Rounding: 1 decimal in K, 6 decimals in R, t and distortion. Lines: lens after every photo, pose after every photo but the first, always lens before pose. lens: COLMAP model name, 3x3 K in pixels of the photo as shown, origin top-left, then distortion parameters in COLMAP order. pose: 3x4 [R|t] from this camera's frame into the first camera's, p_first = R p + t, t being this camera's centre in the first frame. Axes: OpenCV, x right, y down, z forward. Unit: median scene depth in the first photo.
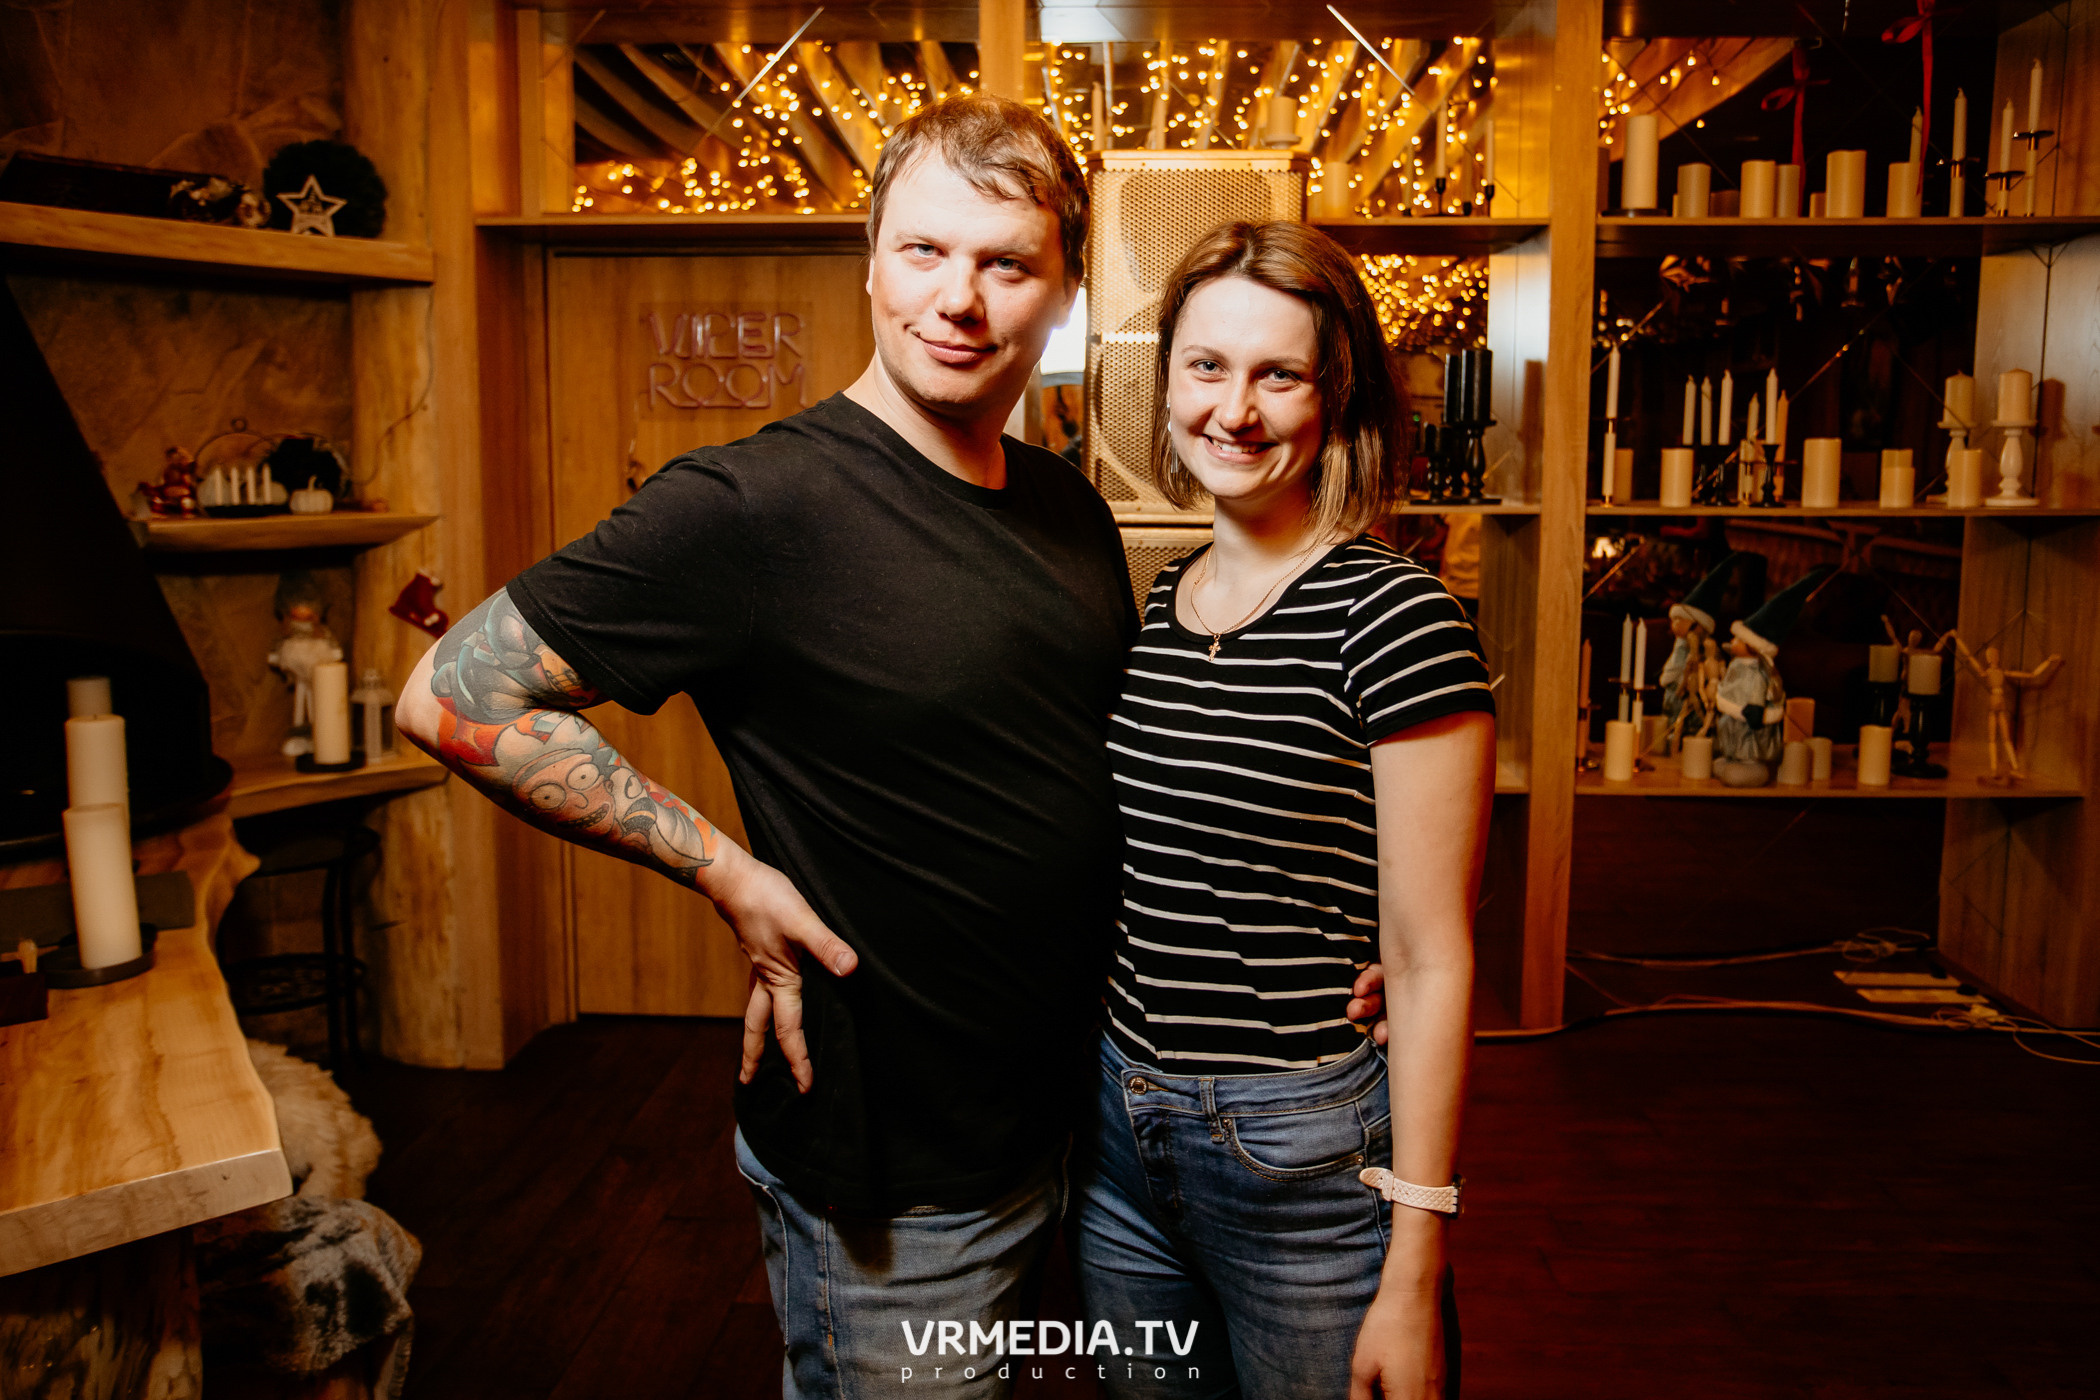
lens RADIAL K [[1588.0, 0, 1046.1], [0, 1588.0, 686.5], [0, 0, 1]] dist [-0.014832, 0.019108]
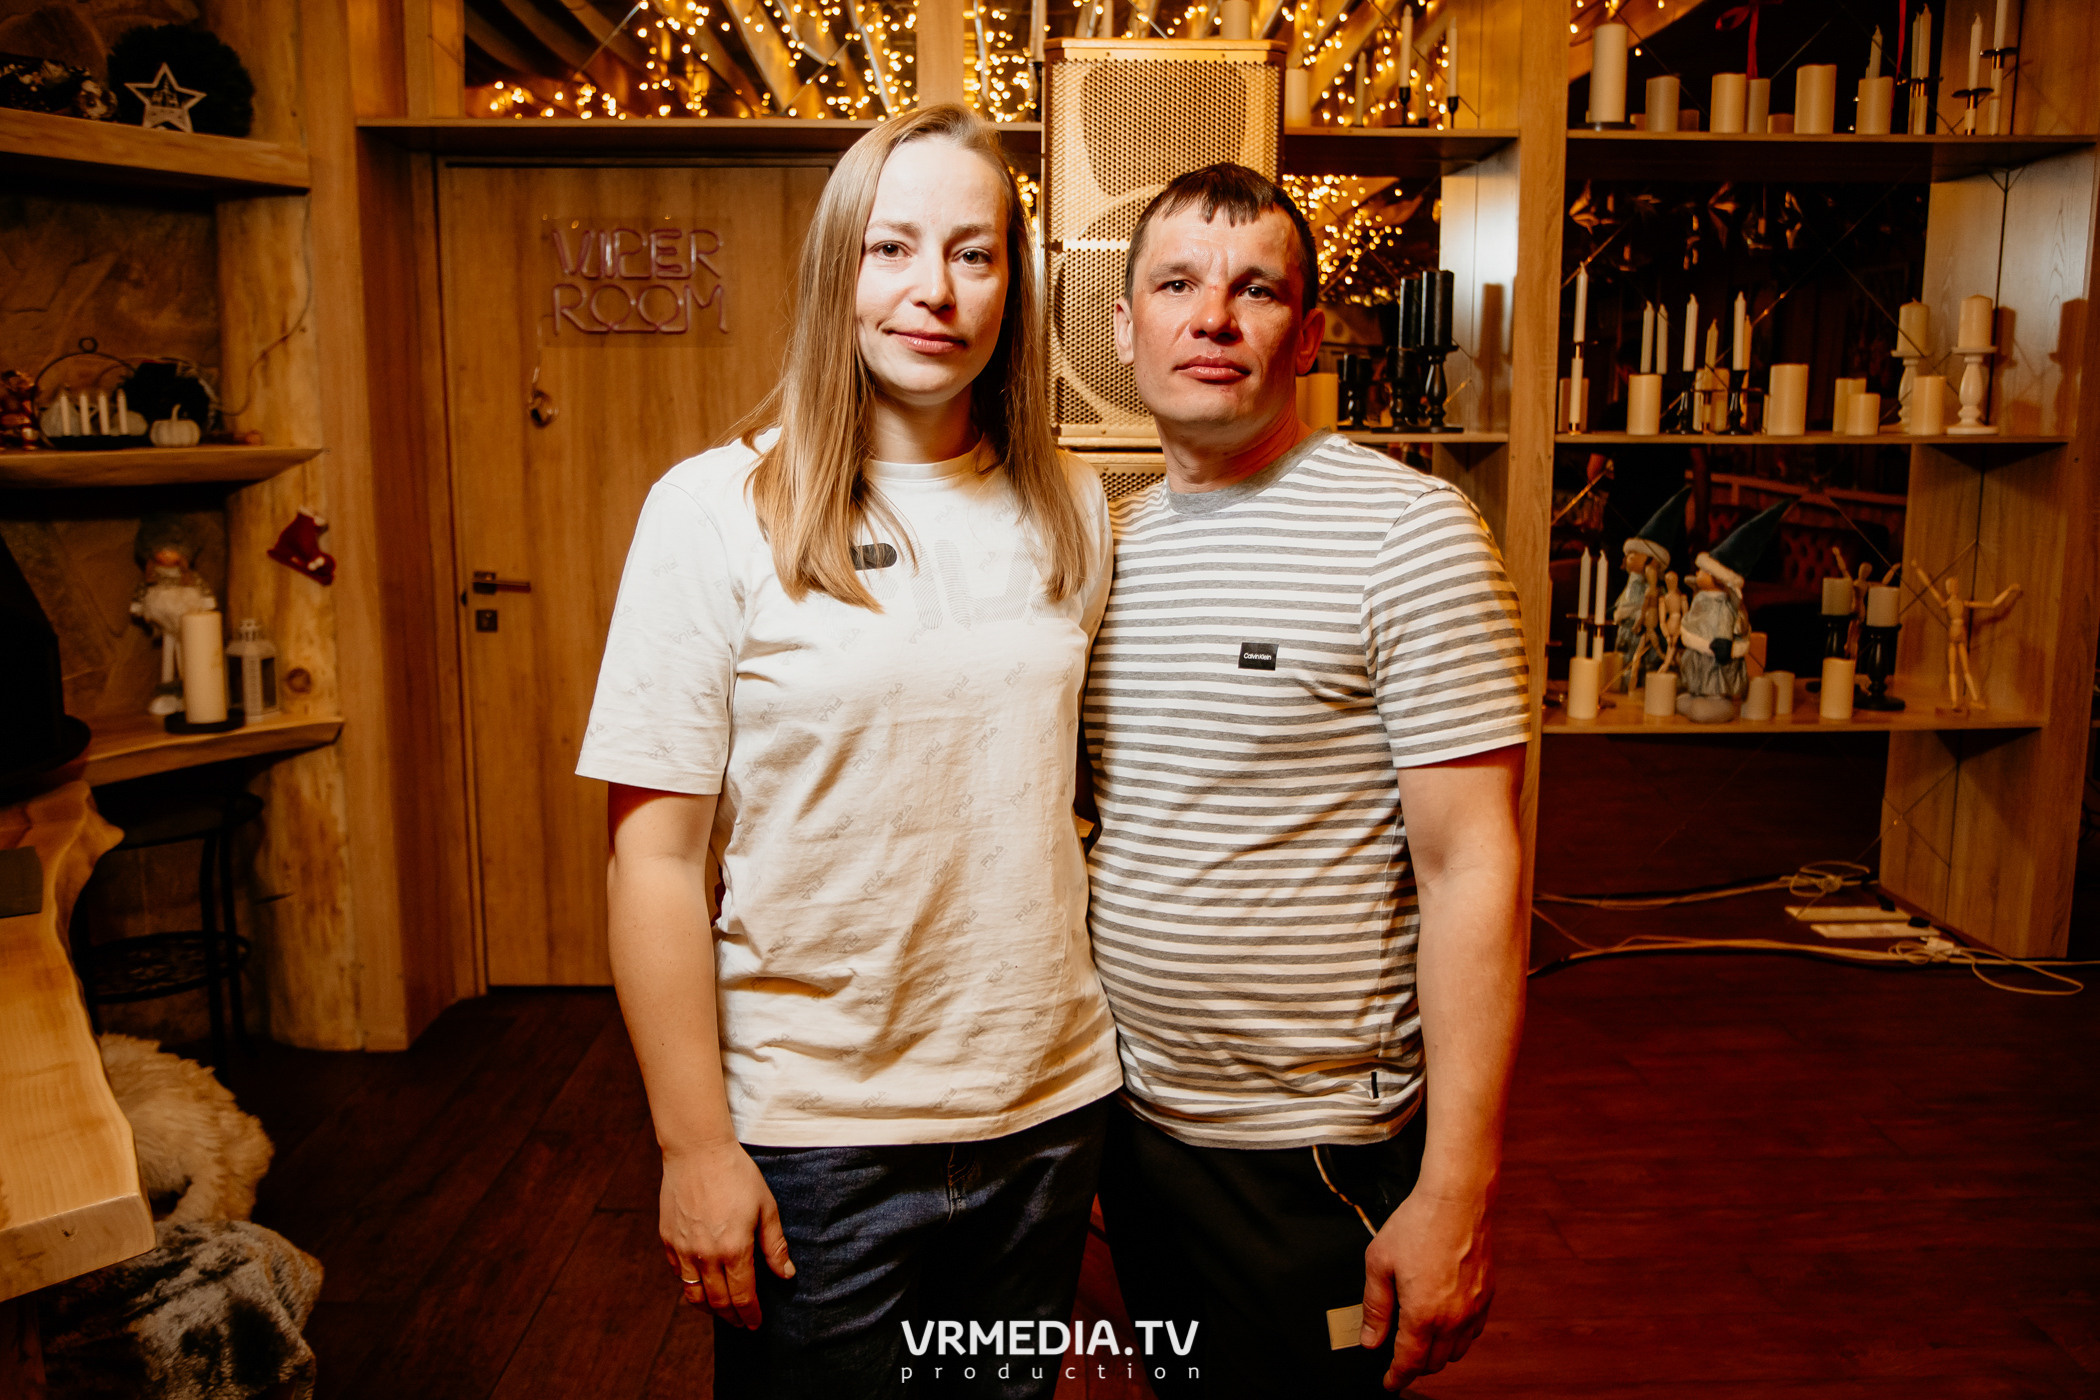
lens RADIAL K [[1480.3, 0, 1029.4], [0, 1480.3, 680.8], [0, 0, 1]] dist [-0.027744, 0.032367]
pose [[0.996712, -0.014409, 0.079738, -0.048678], [0.012494, 0.999622, 0.024470, 0.009671], [-0.080060, -0.023394, 0.996515, 0.124630]]
